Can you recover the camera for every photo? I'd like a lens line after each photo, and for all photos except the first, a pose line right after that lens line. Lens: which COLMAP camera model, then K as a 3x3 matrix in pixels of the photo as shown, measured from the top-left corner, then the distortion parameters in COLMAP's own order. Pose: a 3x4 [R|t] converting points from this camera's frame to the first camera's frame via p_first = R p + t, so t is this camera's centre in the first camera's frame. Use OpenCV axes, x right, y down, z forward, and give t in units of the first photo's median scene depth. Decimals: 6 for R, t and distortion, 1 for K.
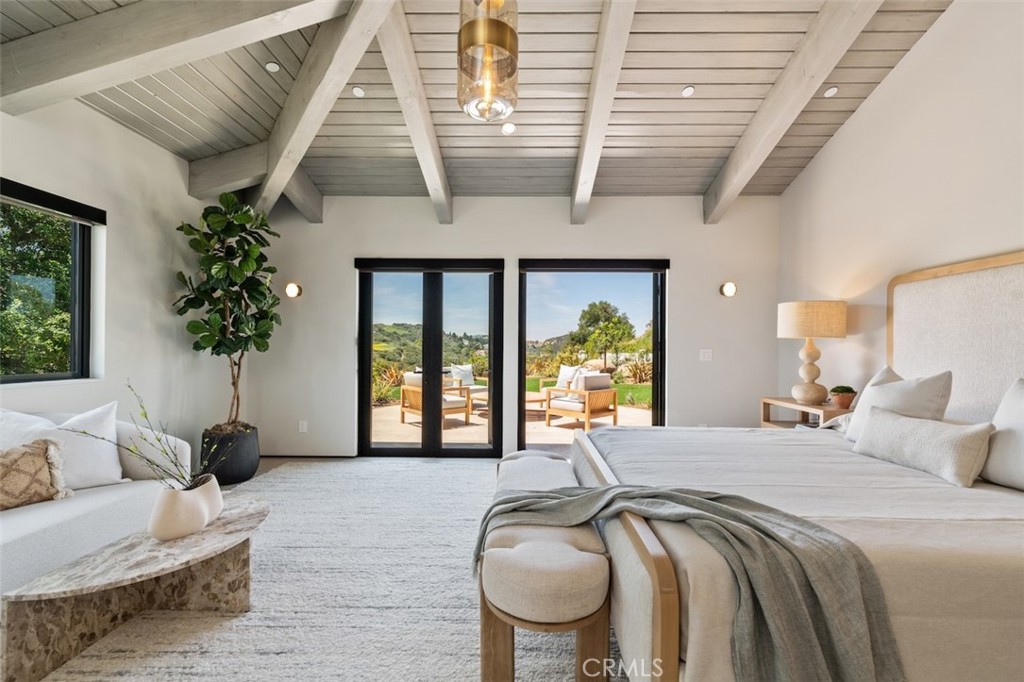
lens RADIAL K [[416.9, 0, 519.2], [0, 416.9, 348.1], [0, 0, 1]] dist [-0.000868, -0.000064]
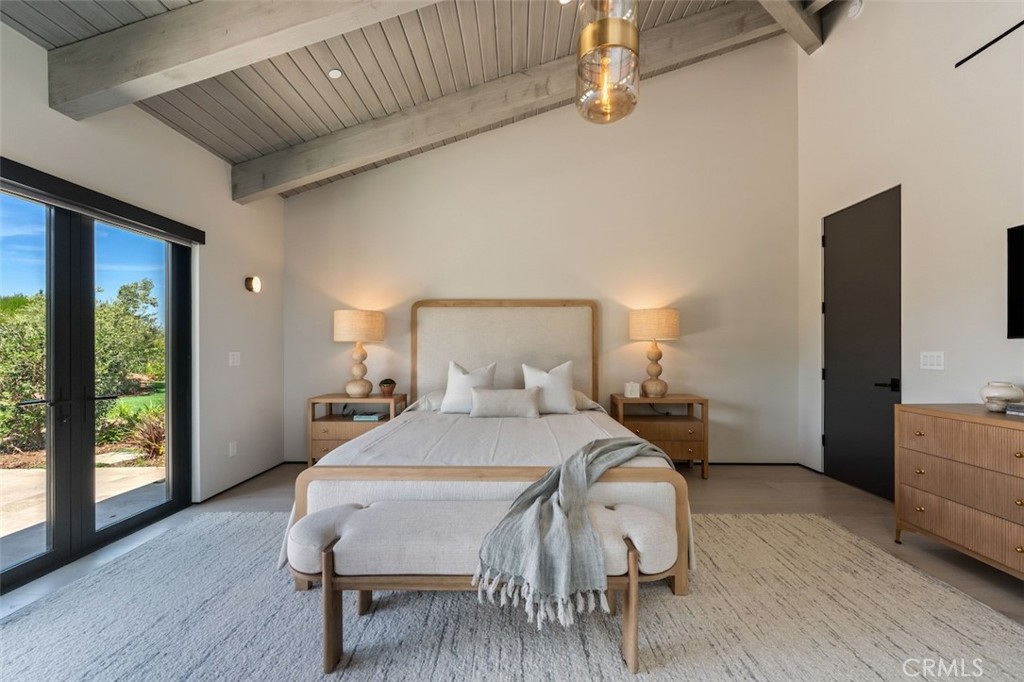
lens RADIAL K [[416.9, 0, 519.2], [0, 416.9, 348.1], [0, 0, 1]] dist [-0.000868, -0.000064]
pose [[-0.013882, -0.007510, 0.999875, -0.485433], [0.001986, 0.999970, 0.007538, -0.012287], [-0.999902, 0.002090, -0.013867, 0.554840]]
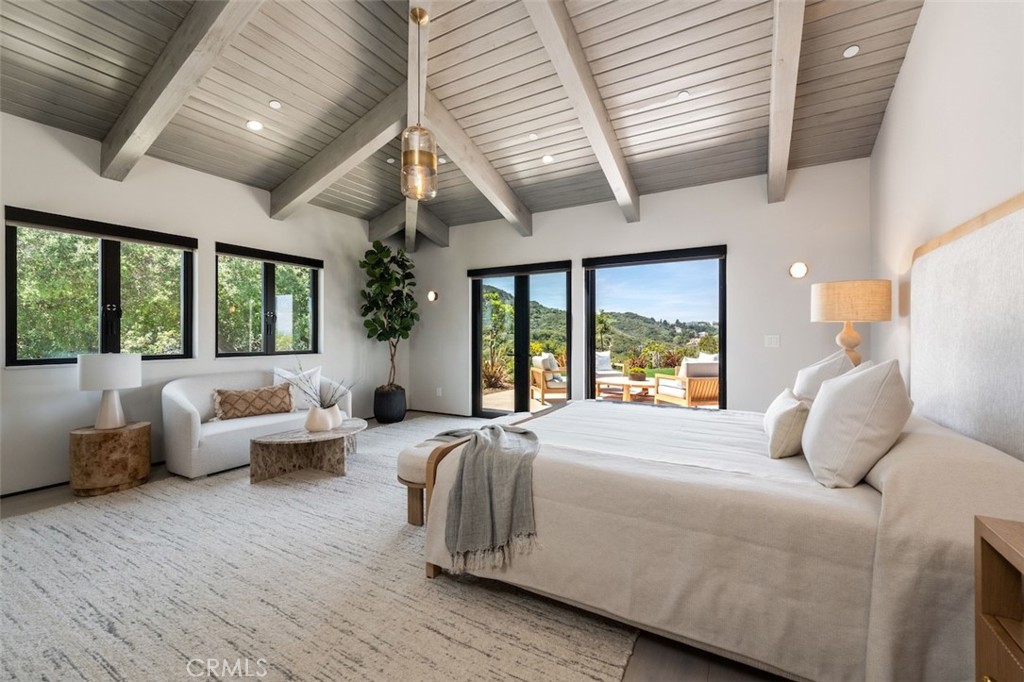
lens RADIAL K [[417.0, 0, 512.8], [0, 417.0, 337.6], [0, 0, 1]] dist [0.001107, -0.000002]
pose [[0.874505, -0.004833, -0.484992, 0.491915], [0.006108, 0.999981, 0.001049, 0.004979], [0.484978, -0.003880, 0.874518, -0.145238]]
